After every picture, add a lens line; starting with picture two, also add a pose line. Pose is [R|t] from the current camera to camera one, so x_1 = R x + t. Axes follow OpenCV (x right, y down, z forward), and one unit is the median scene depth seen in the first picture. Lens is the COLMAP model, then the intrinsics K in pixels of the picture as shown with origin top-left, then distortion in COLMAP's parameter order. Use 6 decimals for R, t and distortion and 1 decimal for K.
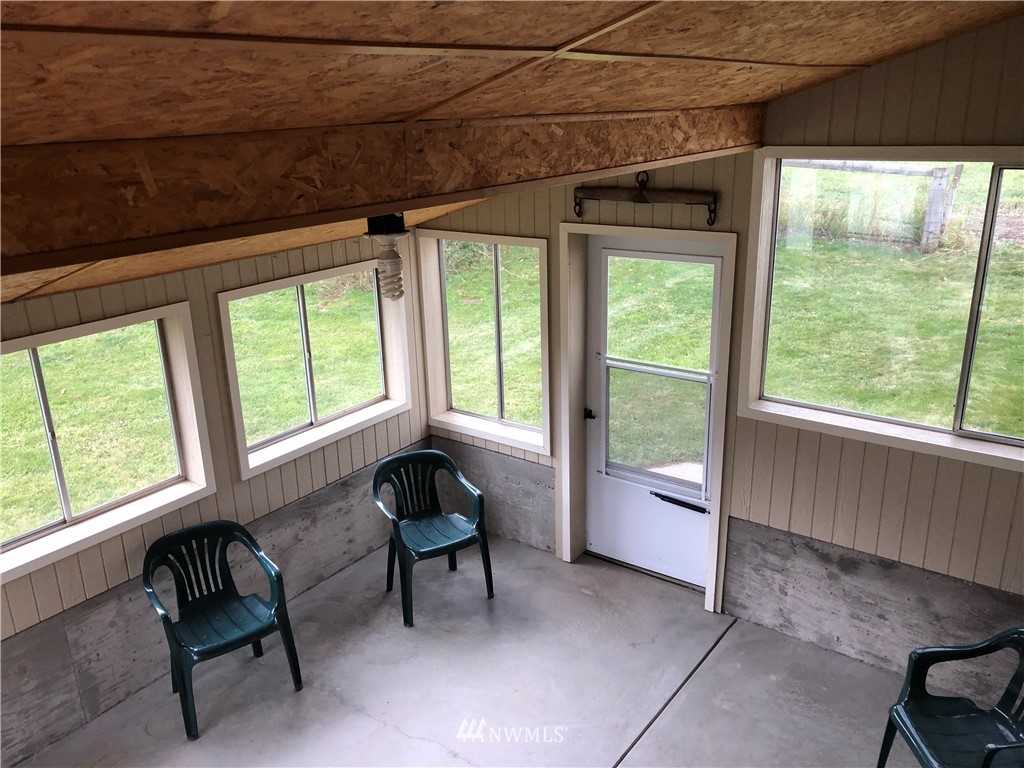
lens RADIAL K [[844.4, 0, 512.5], [0, 844.4, 388.7], [0, 0, 1]] dist [-0.000498, 0.008149]
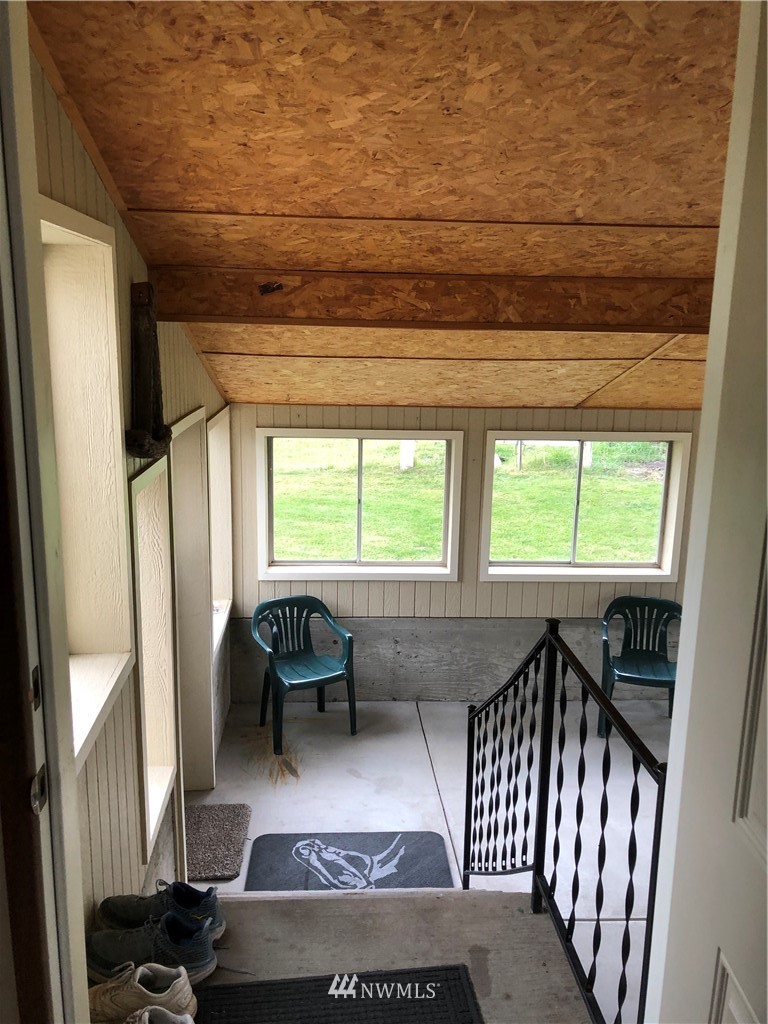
lens RADIAL K [[844.4, 0, 380.9], [0, 844.4, 510.6], [0, 0, 1]] dist [-0.000498, 0.008149]
pose [[0.638105, 0.200165, -0.743475, 0.819370], [-0.280107, 0.959800, 0.017998, 0.326993], [0.717190, 0.196768, 0.668521, -0.587102]]
